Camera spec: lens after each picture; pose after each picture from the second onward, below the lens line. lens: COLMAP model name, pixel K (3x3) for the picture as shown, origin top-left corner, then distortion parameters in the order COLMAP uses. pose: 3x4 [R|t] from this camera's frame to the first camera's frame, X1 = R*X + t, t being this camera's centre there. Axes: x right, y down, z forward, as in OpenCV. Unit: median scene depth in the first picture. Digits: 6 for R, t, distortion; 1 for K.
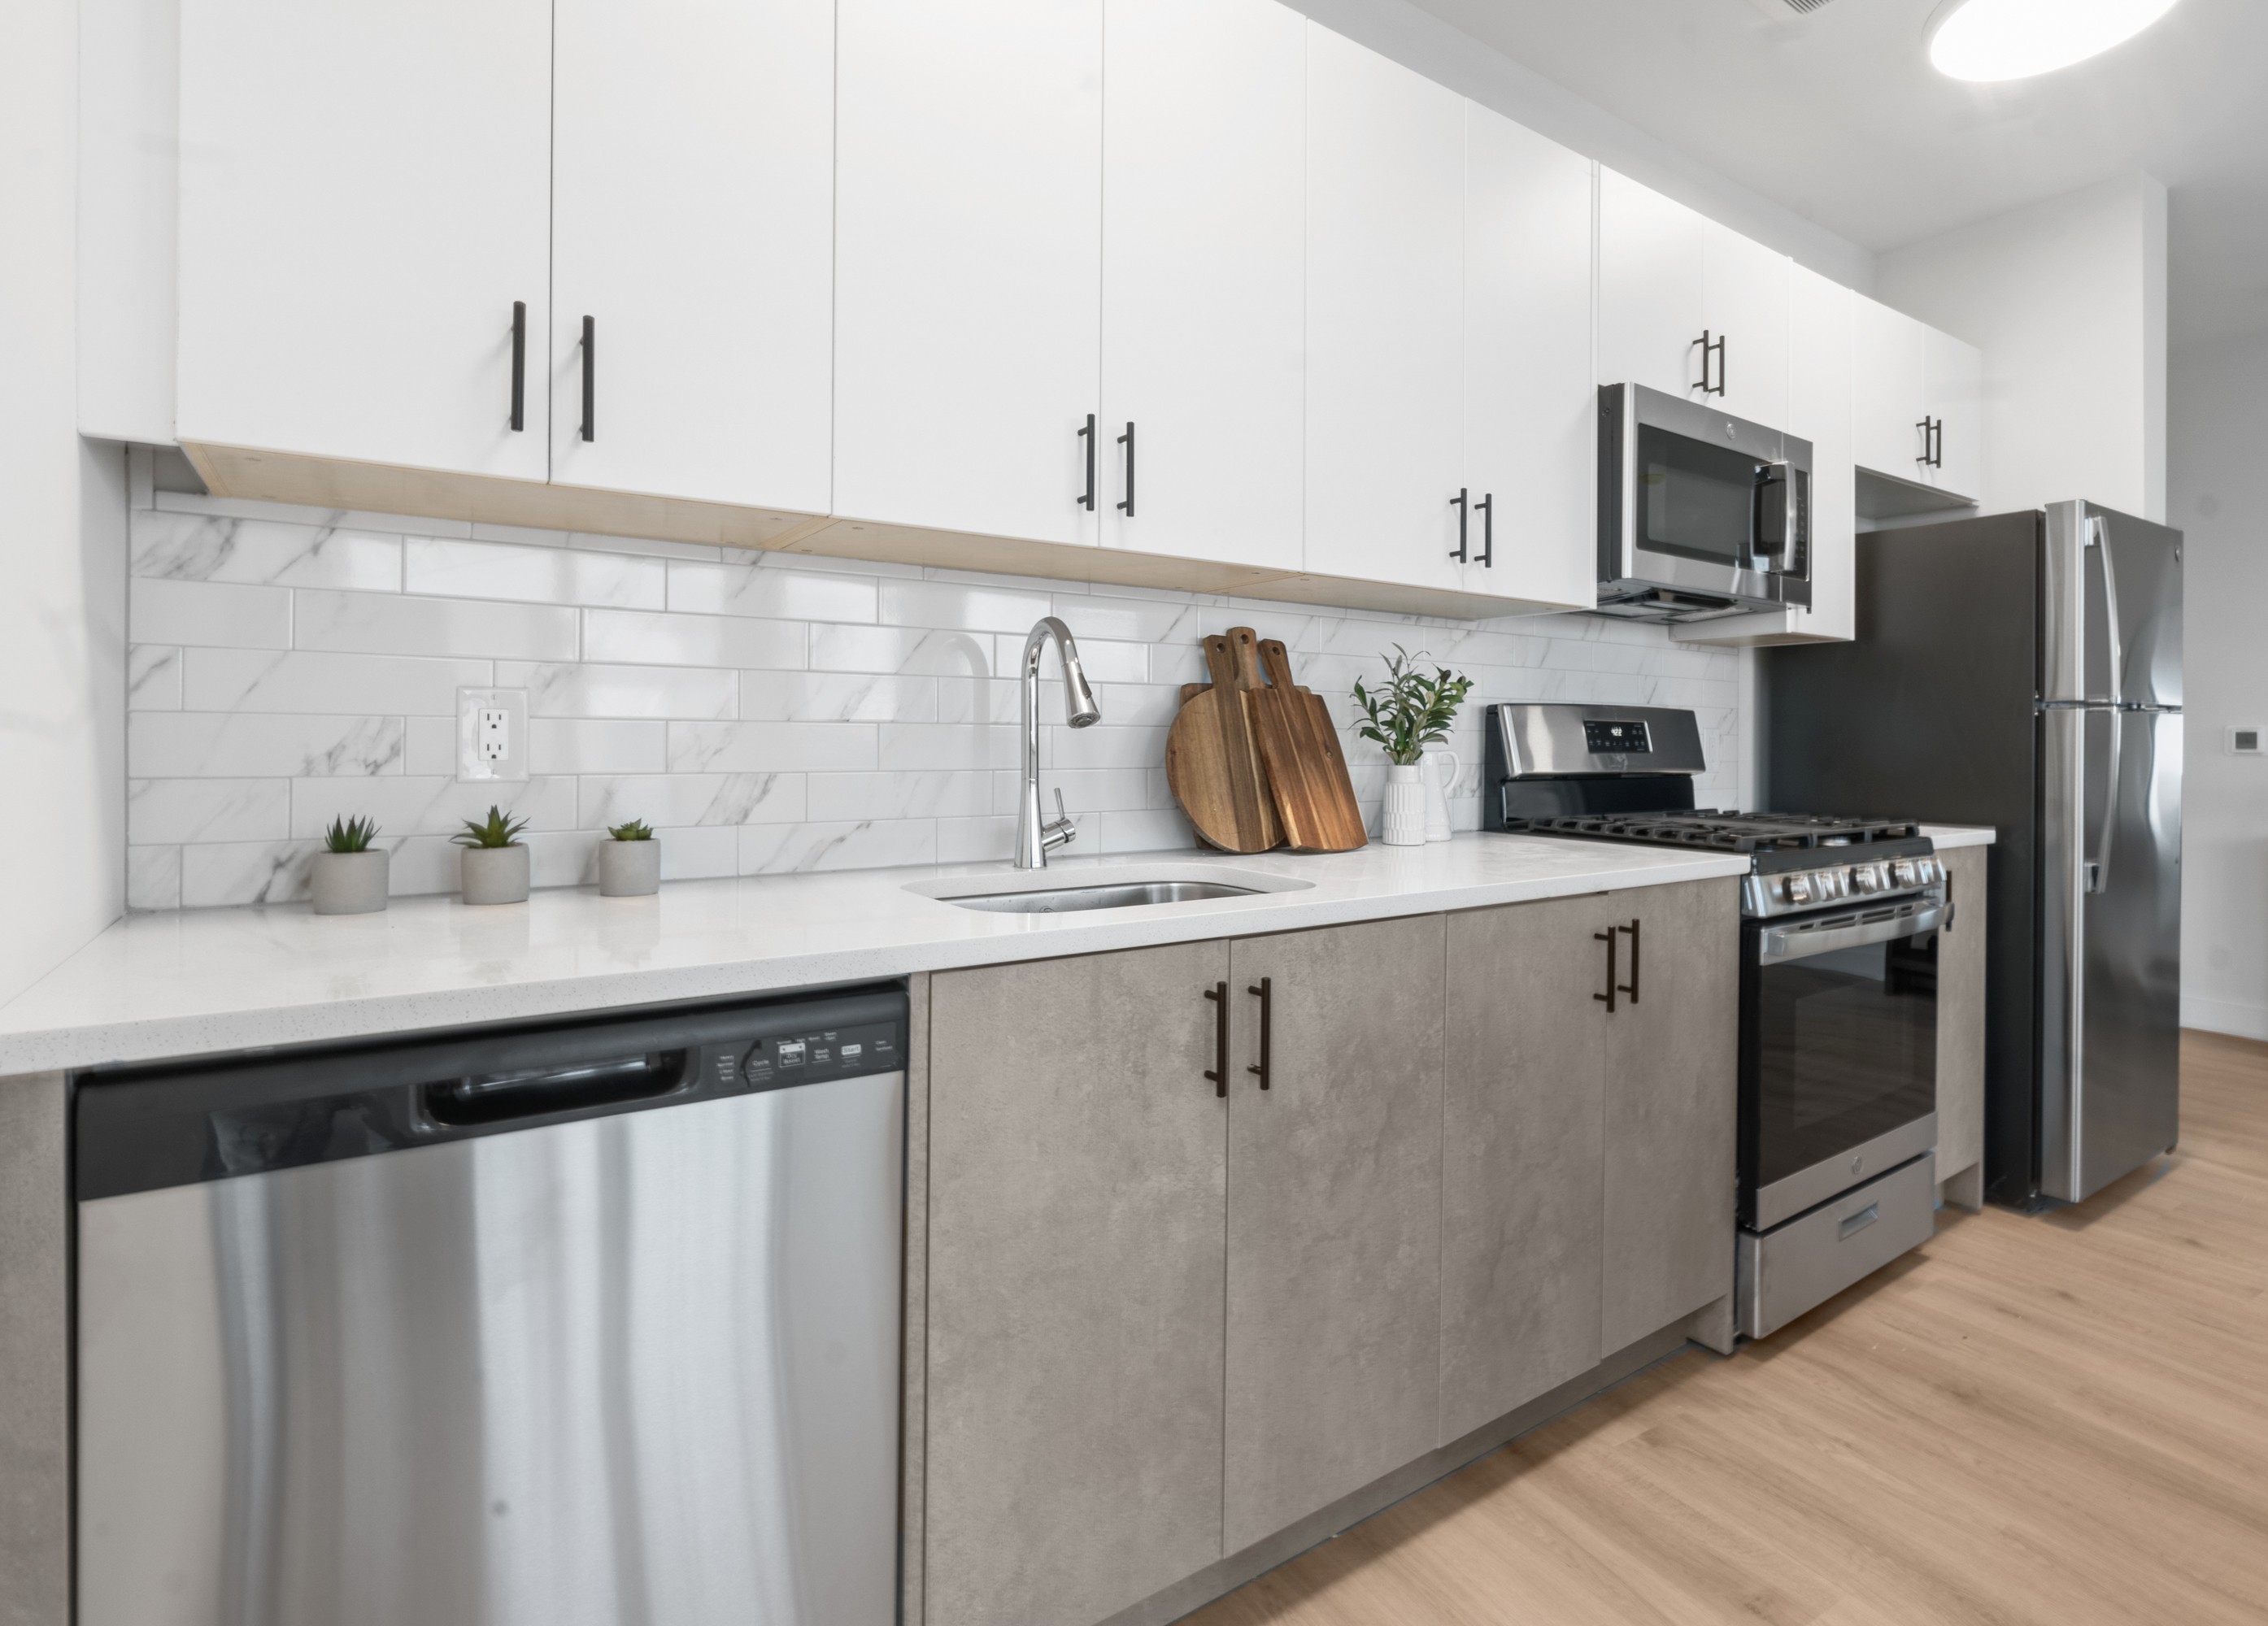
lens RADIAL K [[1159.0, 0, 1171.2], [0, 1159.0, 760.7], [0, 0, 1]] dist [0.027326, -0.034814]
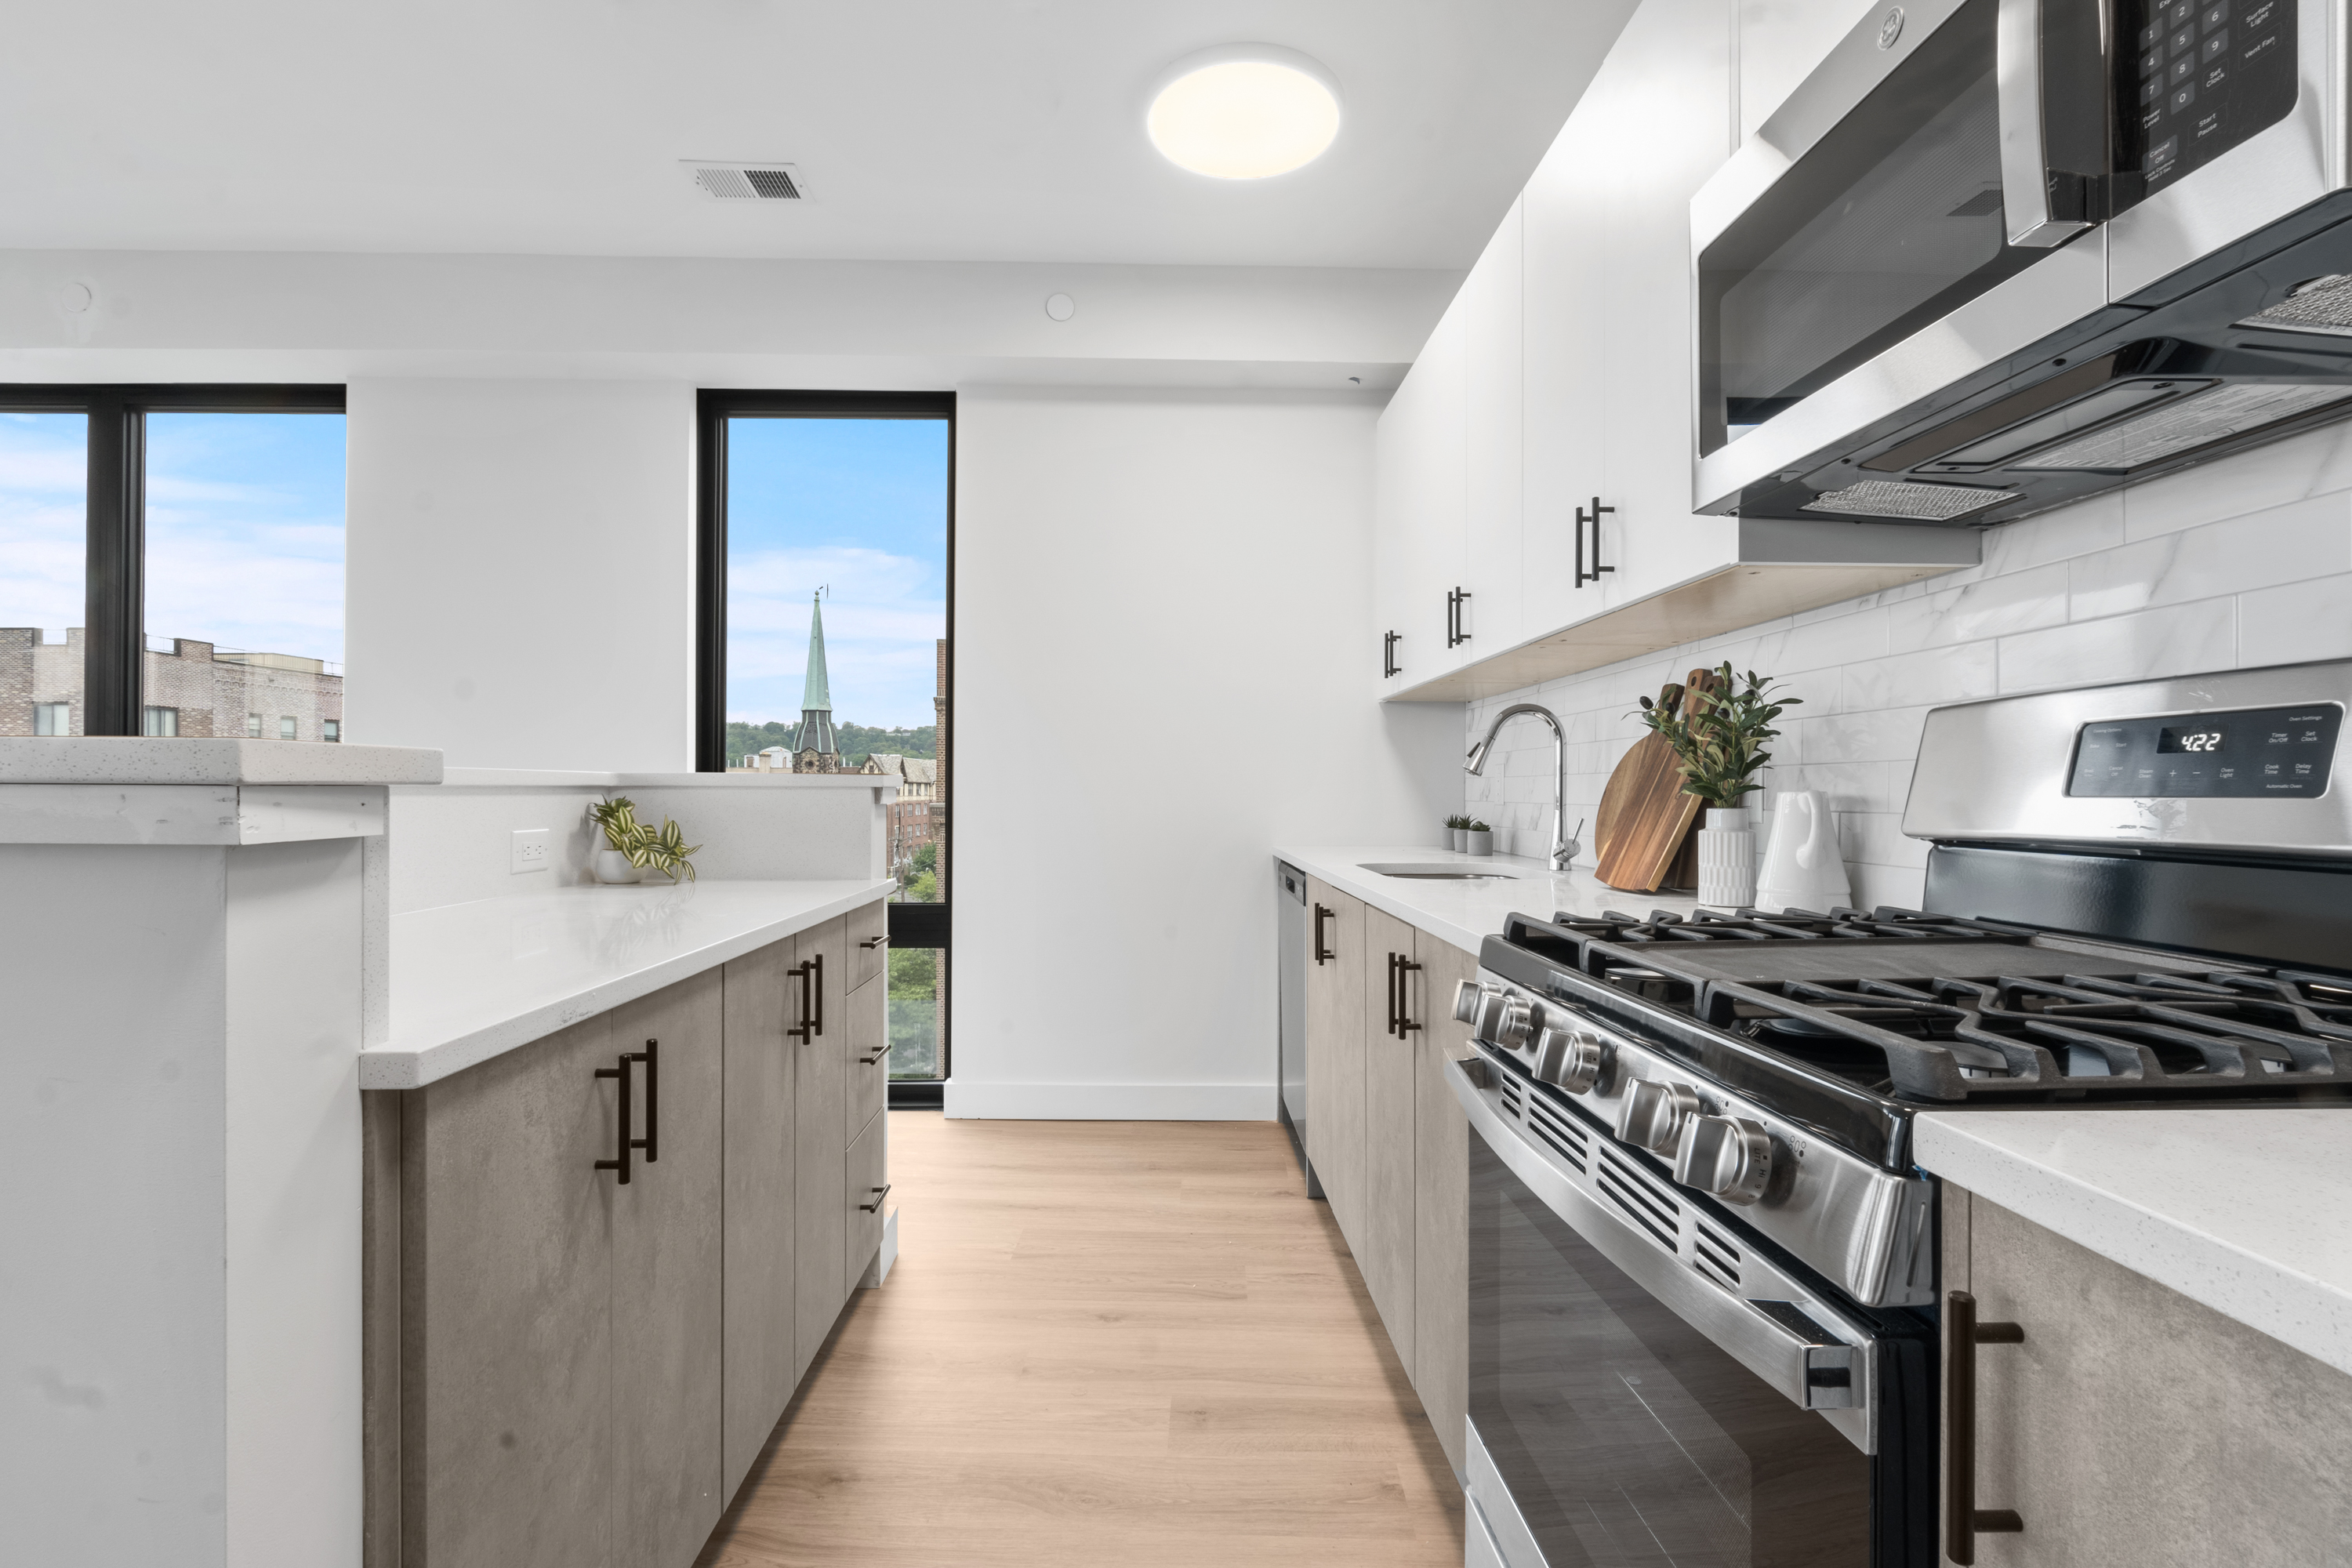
lens RADIAL K [[1094.5, 0, 1176.0], [0, 1094.5, 784.0], [0, 0, 1]] dist [0.000563, -0.000016]
pose [[-0.568751, -0.011372, -0.822431, 1.146404], [-0.015170, 0.999879, -0.003335, -0.007487], [0.822370, 0.010579, -0.568855, 1.224312]]
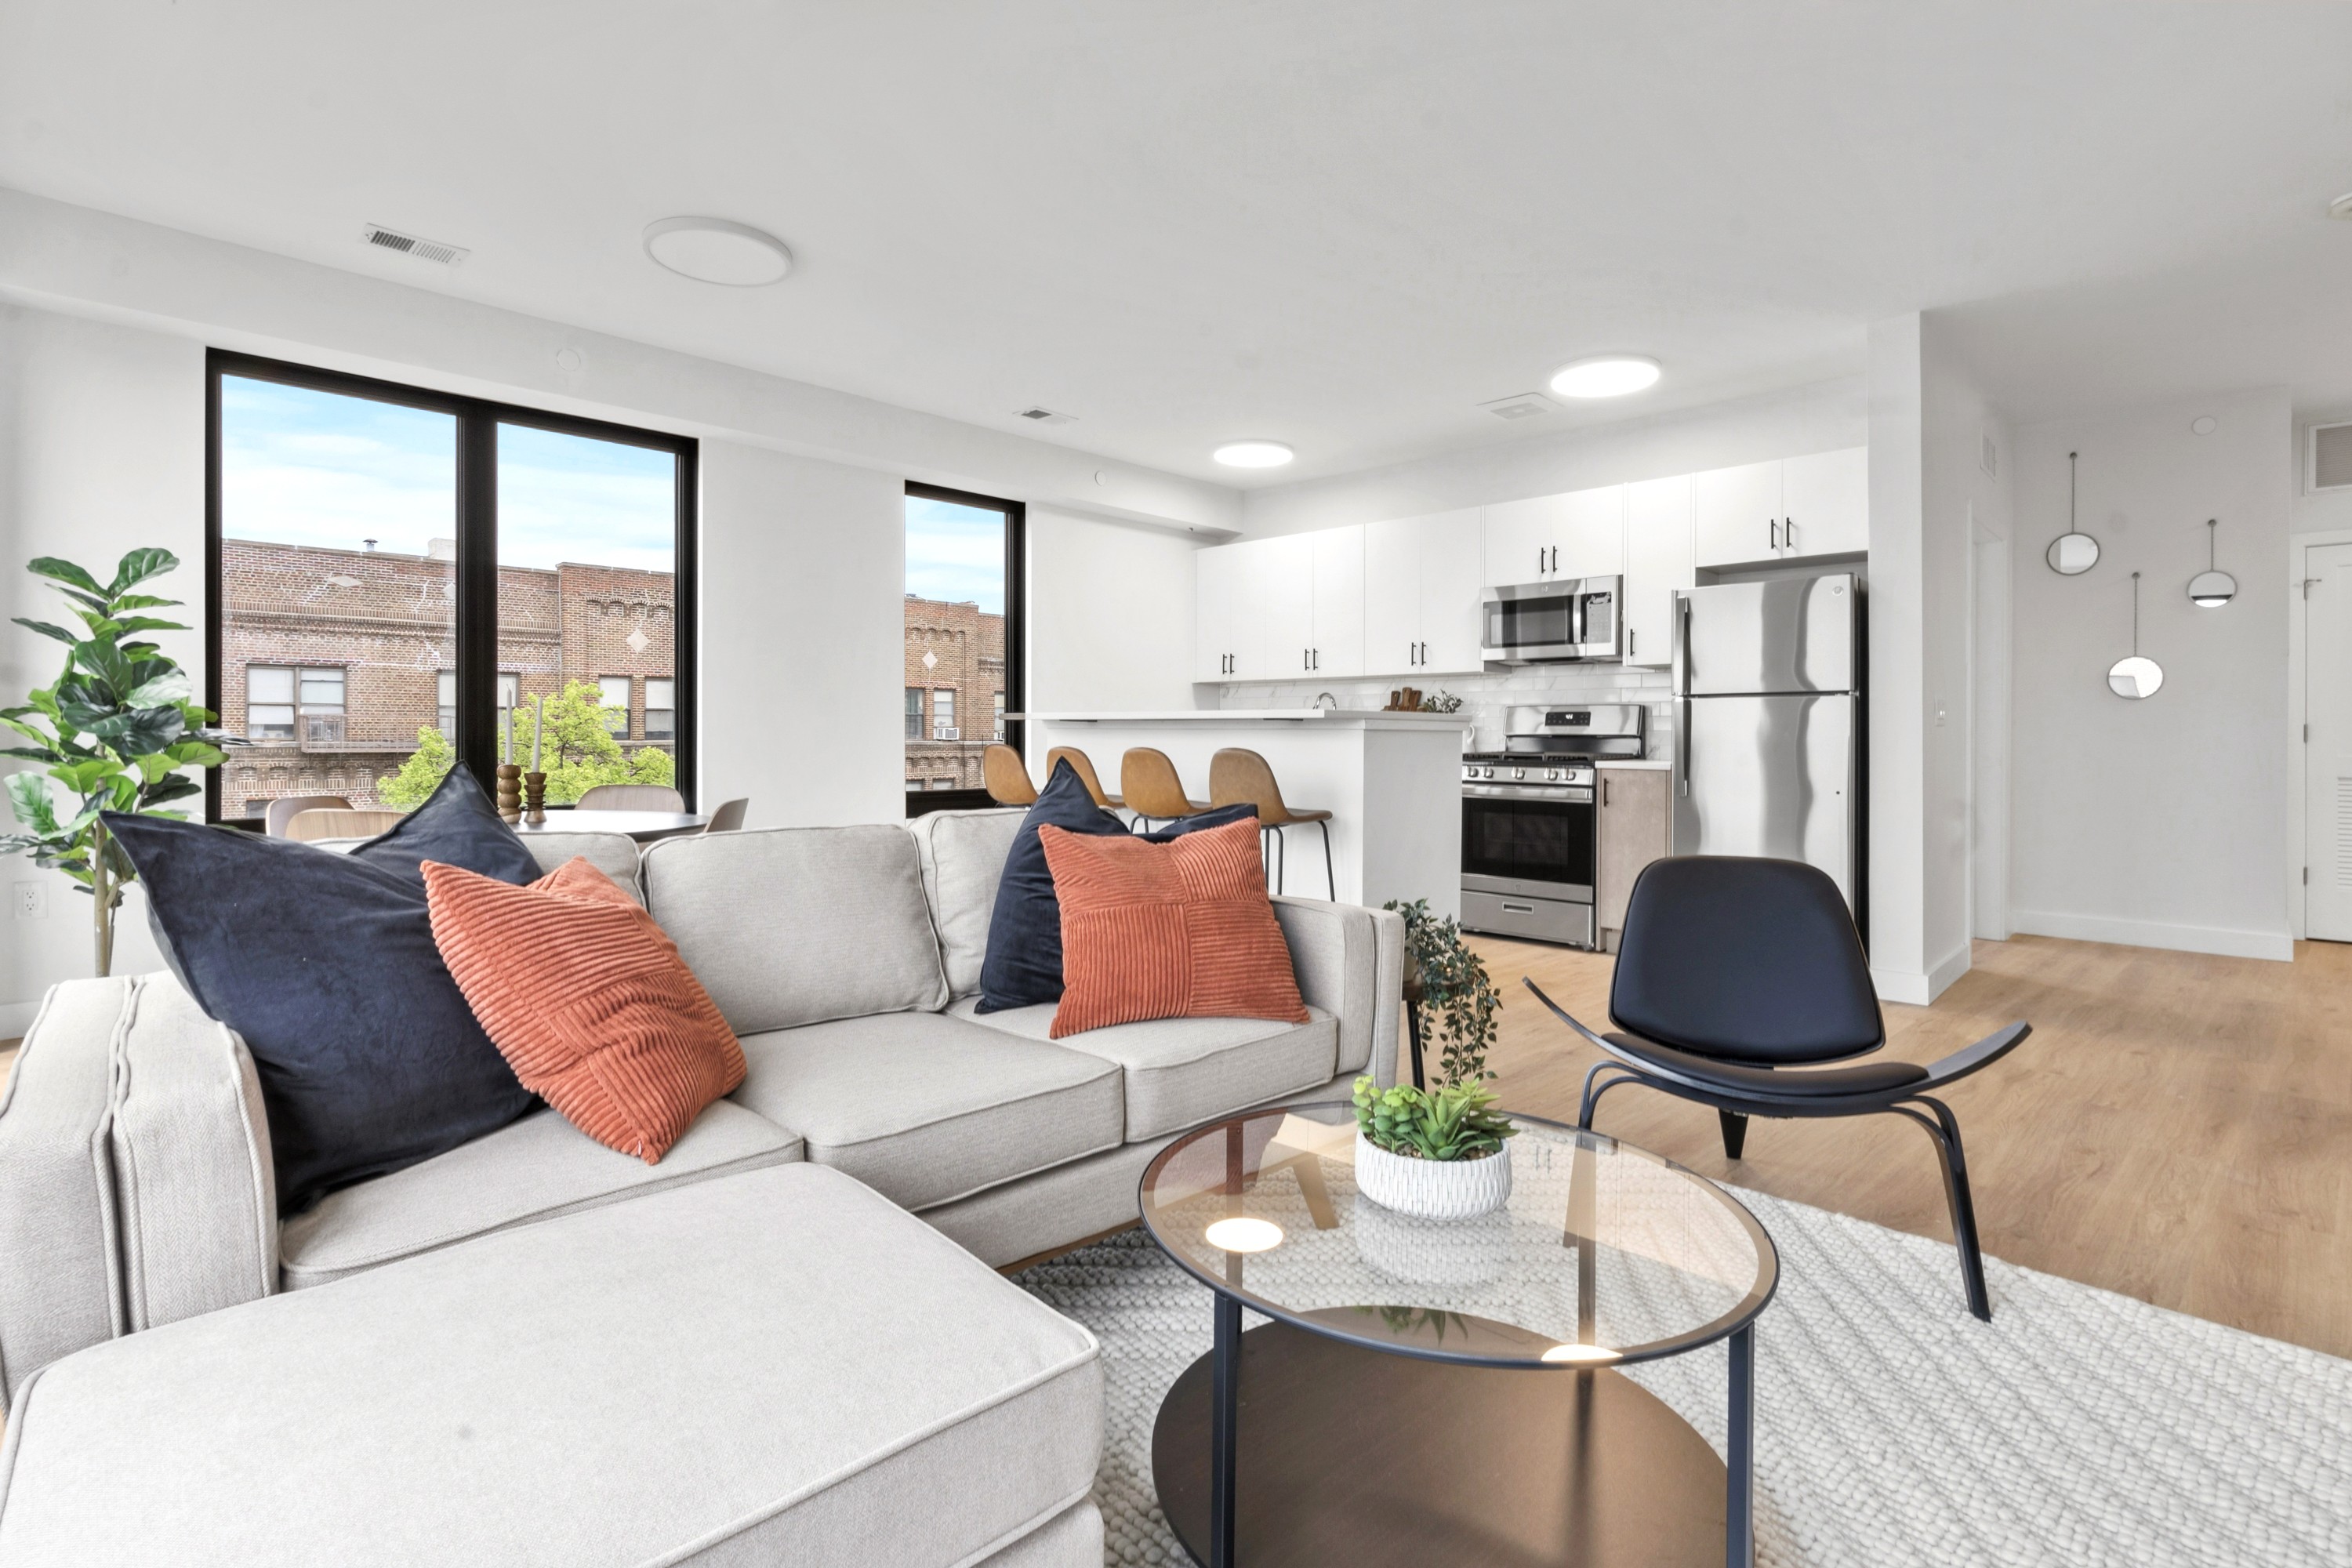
lens RADIAL K [[1101.9, 0, 1167.8], [0, 1101.9, 733.8], [0, 0, 1]] dist [-0.000336, -0.000053]
pose [[0.158620, -0.005369, -0.987325, 3.099113], [-0.019386, 0.999775, -0.008551, 0.053334], [0.987149, 0.020497, 0.158481, -0.128566]]
